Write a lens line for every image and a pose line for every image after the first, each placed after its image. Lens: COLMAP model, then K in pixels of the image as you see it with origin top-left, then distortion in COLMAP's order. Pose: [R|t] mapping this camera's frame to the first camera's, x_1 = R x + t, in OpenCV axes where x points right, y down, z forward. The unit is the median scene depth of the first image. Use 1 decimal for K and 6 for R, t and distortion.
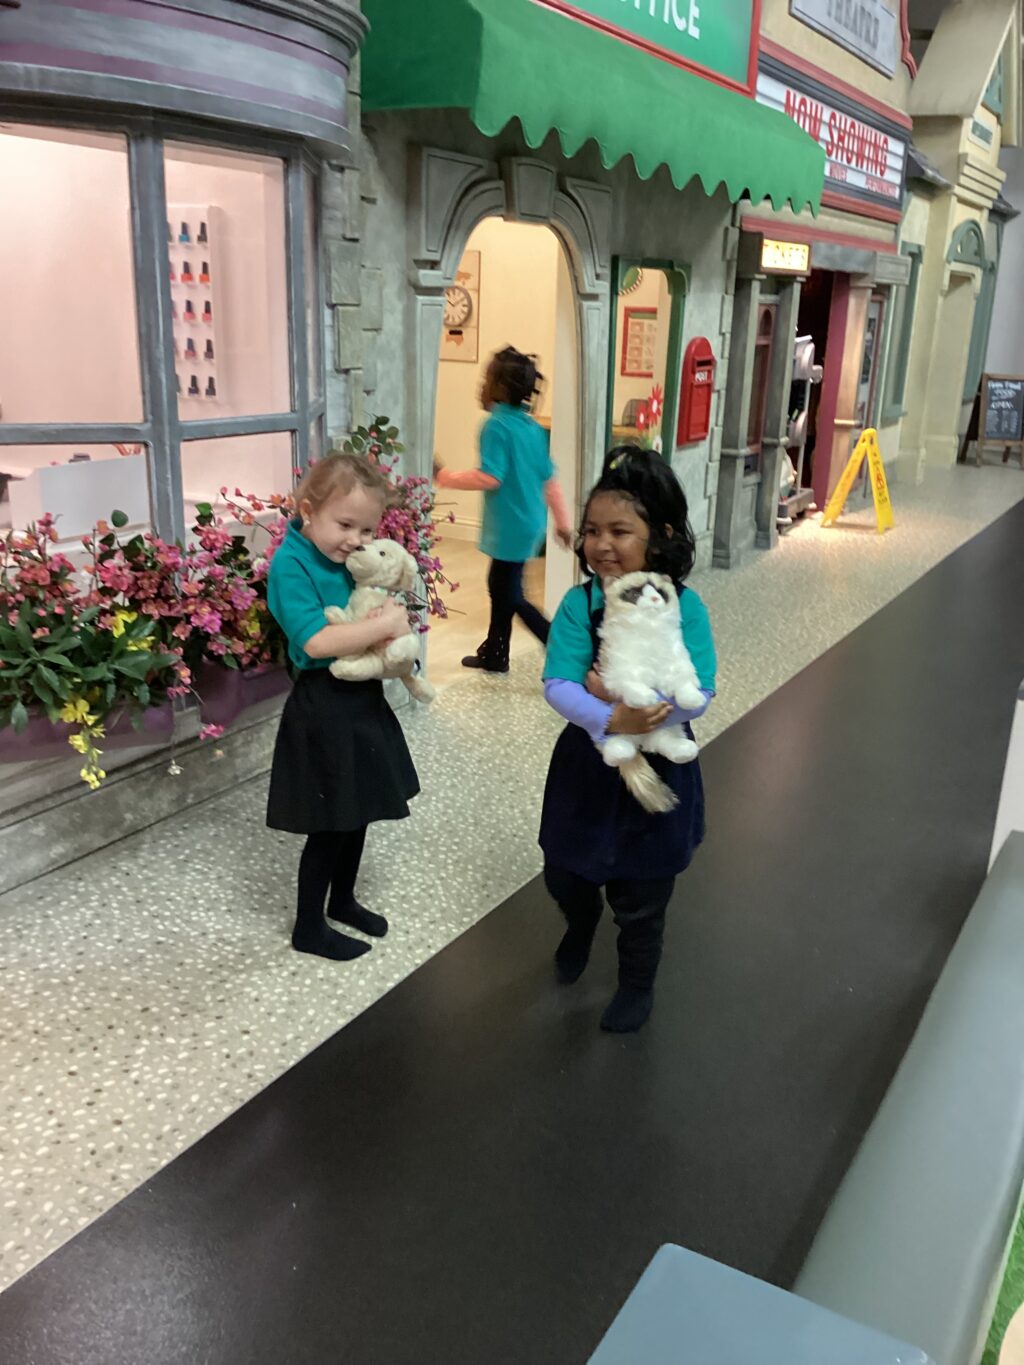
lens RADIAL K [[1225.0, 0, 552.7], [0, 1225.0, 671.7], [0, 0, 1]] dist [0.009724, -0.033918]
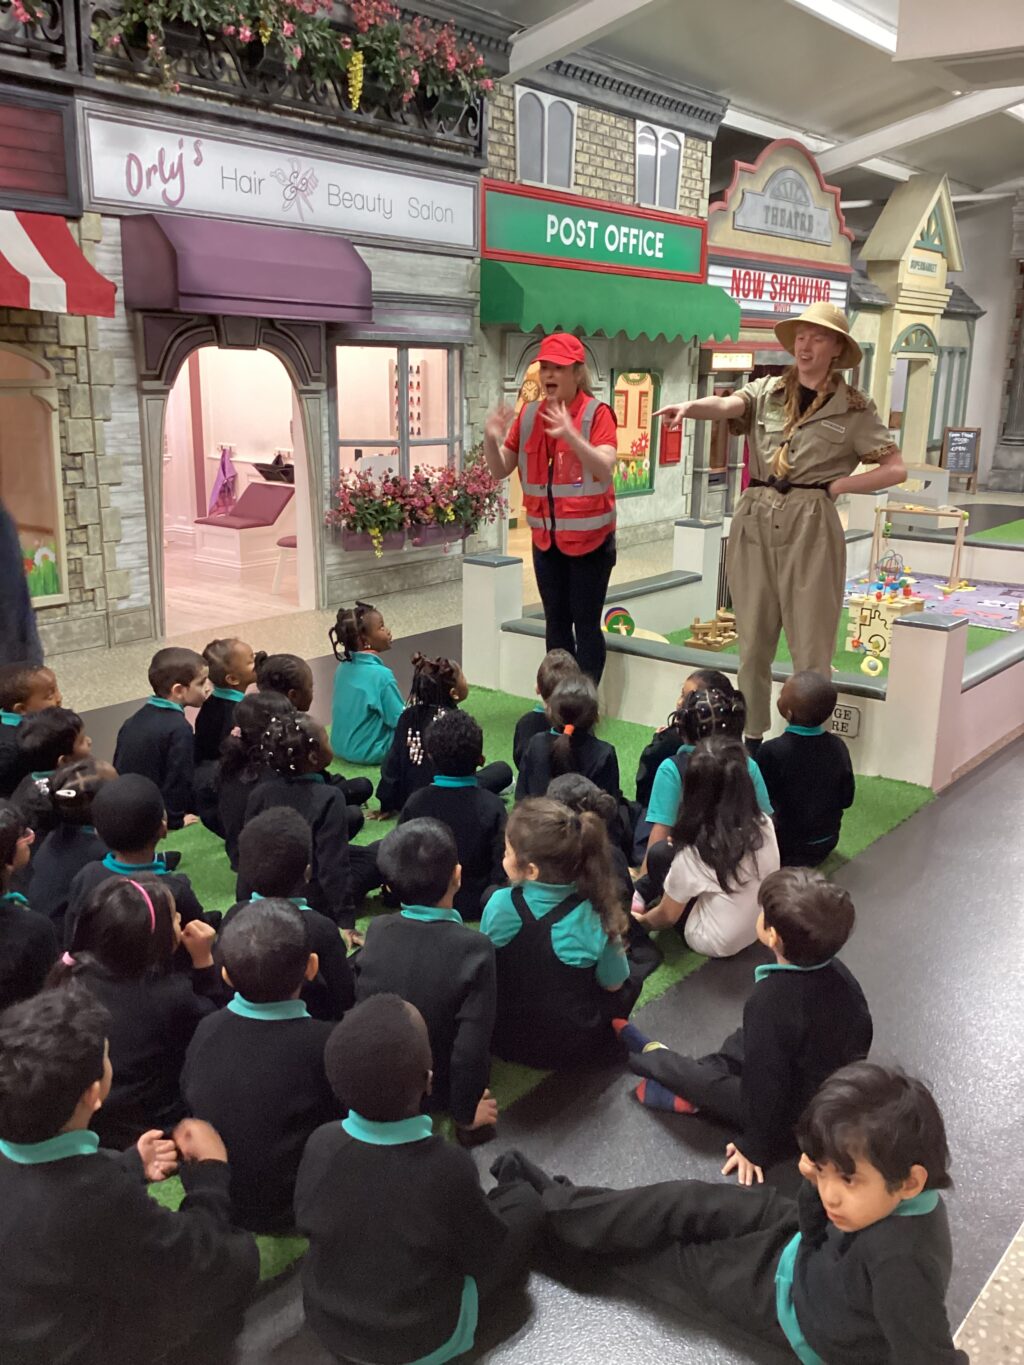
lens RADIAL K [[1225.0, 0, 511.2], [0, 1225.0, 686.6], [0, 0, 1]] dist [0.009724, -0.033918]
pose [[0.982680, 0.024059, -0.183741, 0.283030], [-0.031729, 0.998739, -0.038917, 0.284962], [0.182573, 0.044073, 0.982204, -1.049990]]
